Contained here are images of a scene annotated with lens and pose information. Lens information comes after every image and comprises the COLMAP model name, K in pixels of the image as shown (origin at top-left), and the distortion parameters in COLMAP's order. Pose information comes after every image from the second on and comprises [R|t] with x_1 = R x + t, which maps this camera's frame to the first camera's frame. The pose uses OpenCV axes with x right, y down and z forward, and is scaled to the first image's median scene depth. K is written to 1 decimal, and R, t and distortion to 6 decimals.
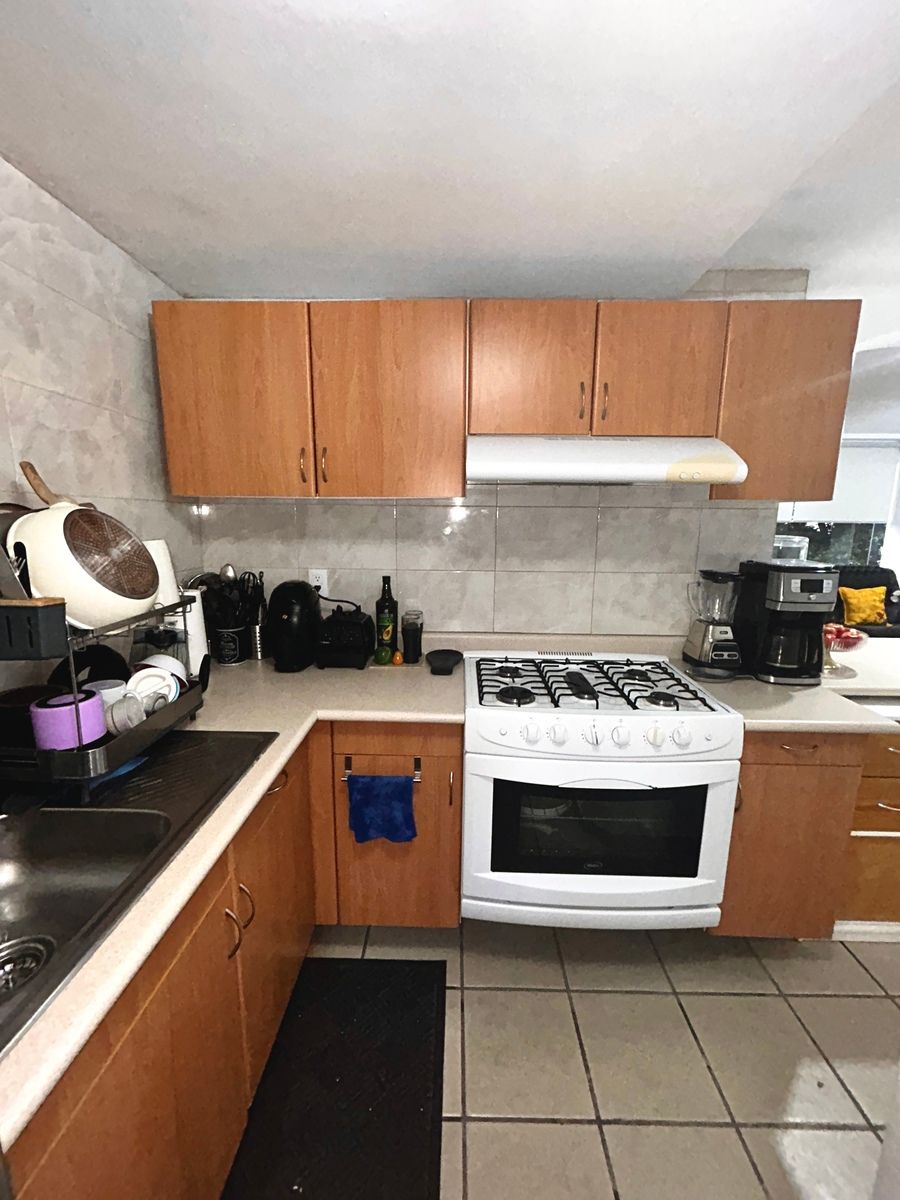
lens RADIAL K [[482.7, 0, 446.1], [0, 482.7, 604.1], [0, 0, 1]] dist [-0.004163, 0.001435]
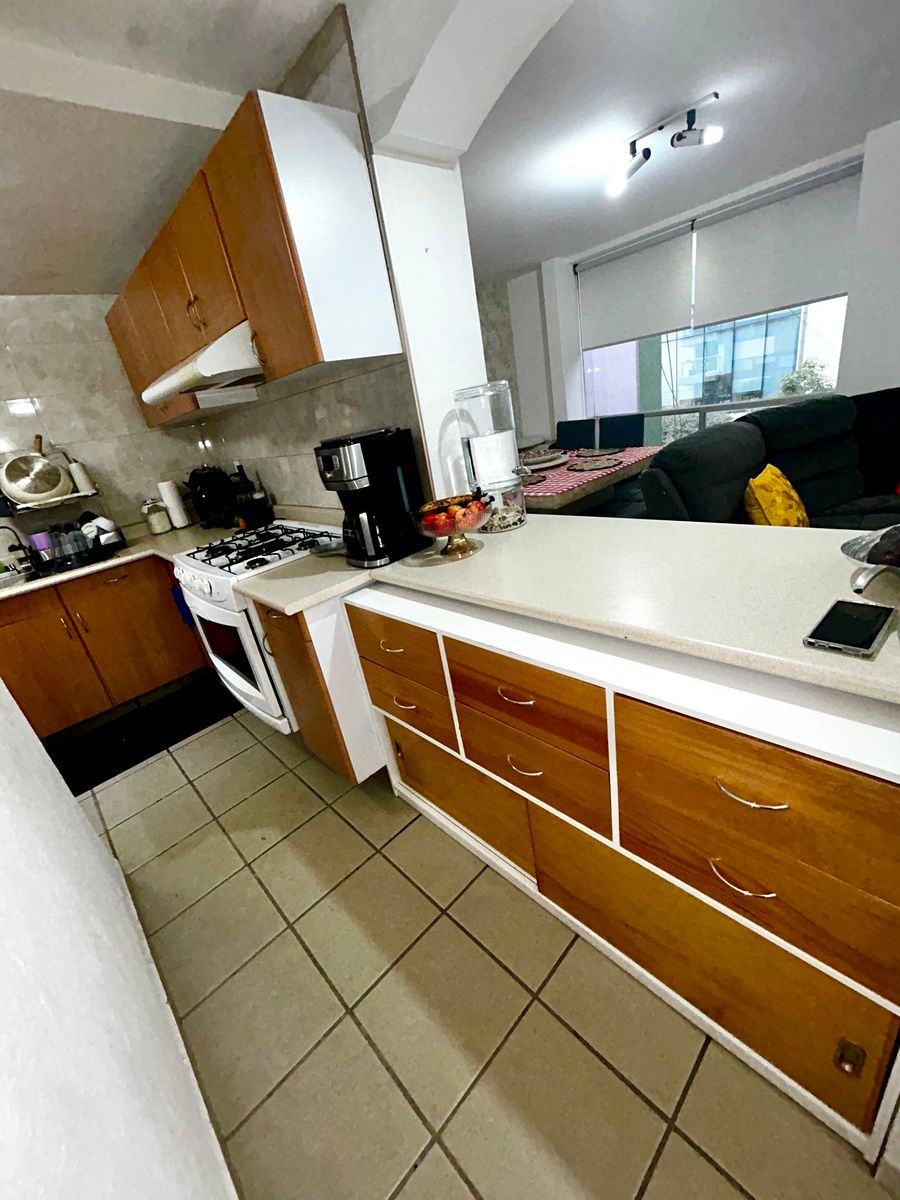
lens RADIAL K [[482.7, 0, 447.8], [0, 482.7, 595.9], [0, 0, 1]] dist [-0.004163, 0.001435]
pose [[0.700636, 0.143986, -0.698840, 1.764759], [0.053859, 0.965961, 0.253020, -0.016781], [0.711483, -0.214913, 0.669032, 0.509629]]
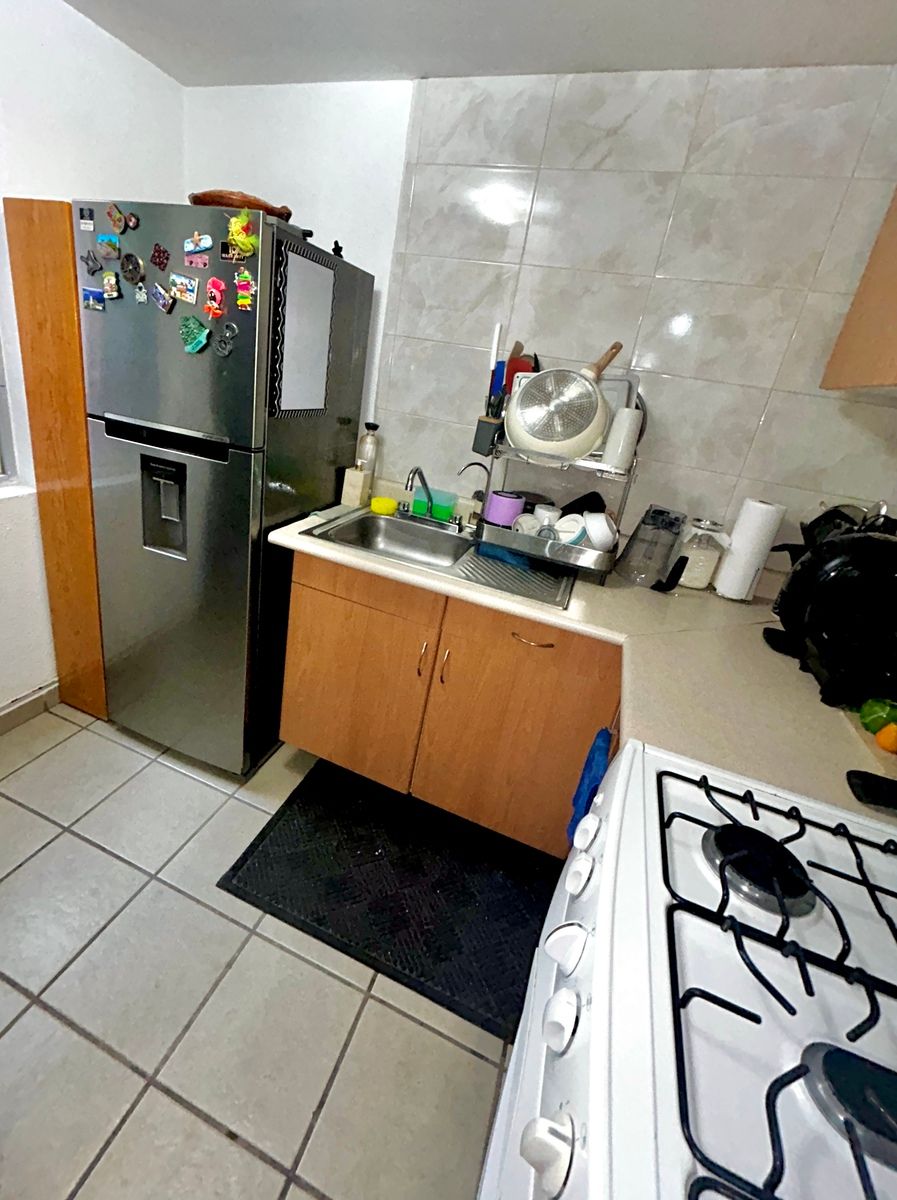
lens RADIAL K [[517.3, 0, 411.8], [0, 517.3, 563.9], [0, 0, 1]] dist [0.000054, 0.000105]
pose [[-0.340593, 0.278316, -0.898074, 0.582365], [-0.298730, 0.873655, 0.384042, -0.108596], [0.891491, 0.399083, -0.214420, 0.783762]]
